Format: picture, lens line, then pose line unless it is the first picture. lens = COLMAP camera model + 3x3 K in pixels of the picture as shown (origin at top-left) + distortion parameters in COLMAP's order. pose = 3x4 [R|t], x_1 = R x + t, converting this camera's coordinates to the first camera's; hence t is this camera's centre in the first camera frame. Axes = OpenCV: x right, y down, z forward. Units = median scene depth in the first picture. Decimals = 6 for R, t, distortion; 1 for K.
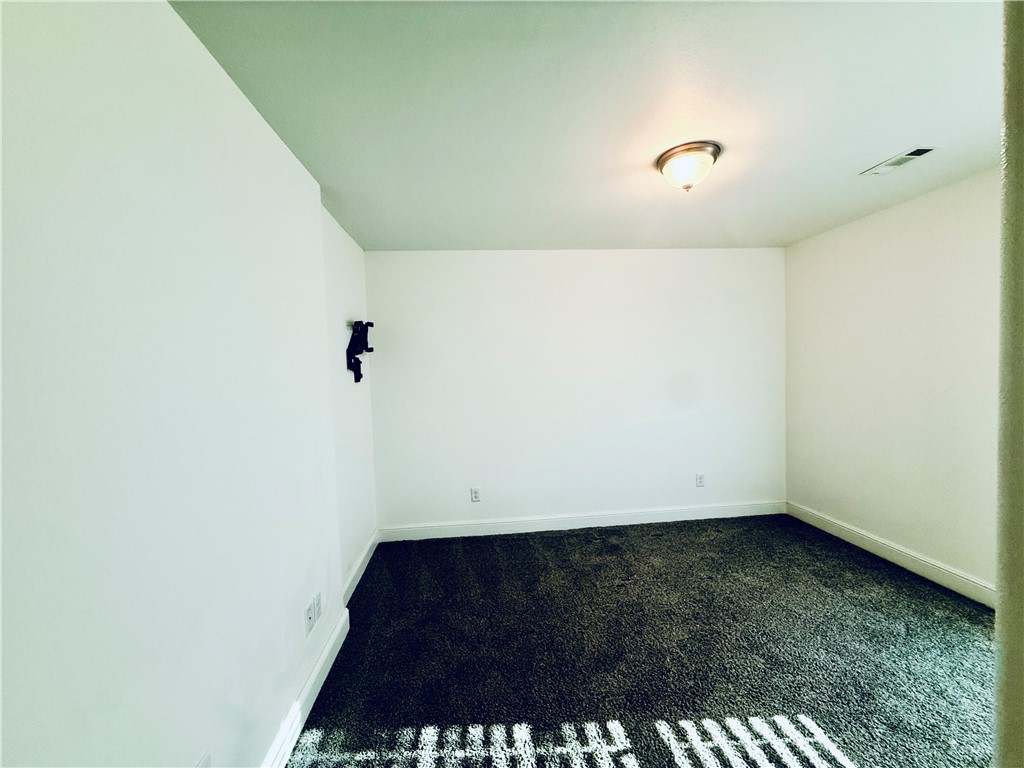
lens RADIAL K [[409.0, 0, 508.8], [0, 409.0, 384.4], [0, 0, 1]] dist [-0.000250, 0.000217]
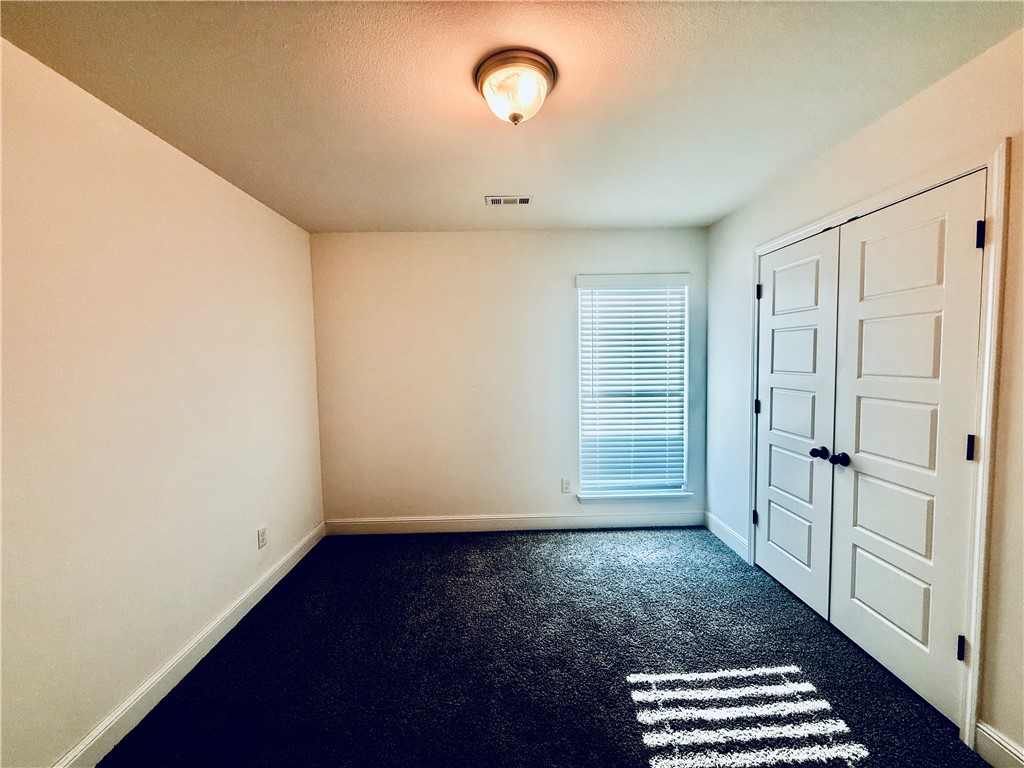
lens RADIAL K [[409.0, 0, 510.1], [0, 409.0, 382.4], [0, 0, 1]] dist [-0.000250, 0.000217]
pose [[0.064682, -0.028156, 0.997509, -0.306961], [0.056597, 0.998096, 0.024502, -0.025174], [-0.996300, 0.054871, 0.066152, 0.966082]]
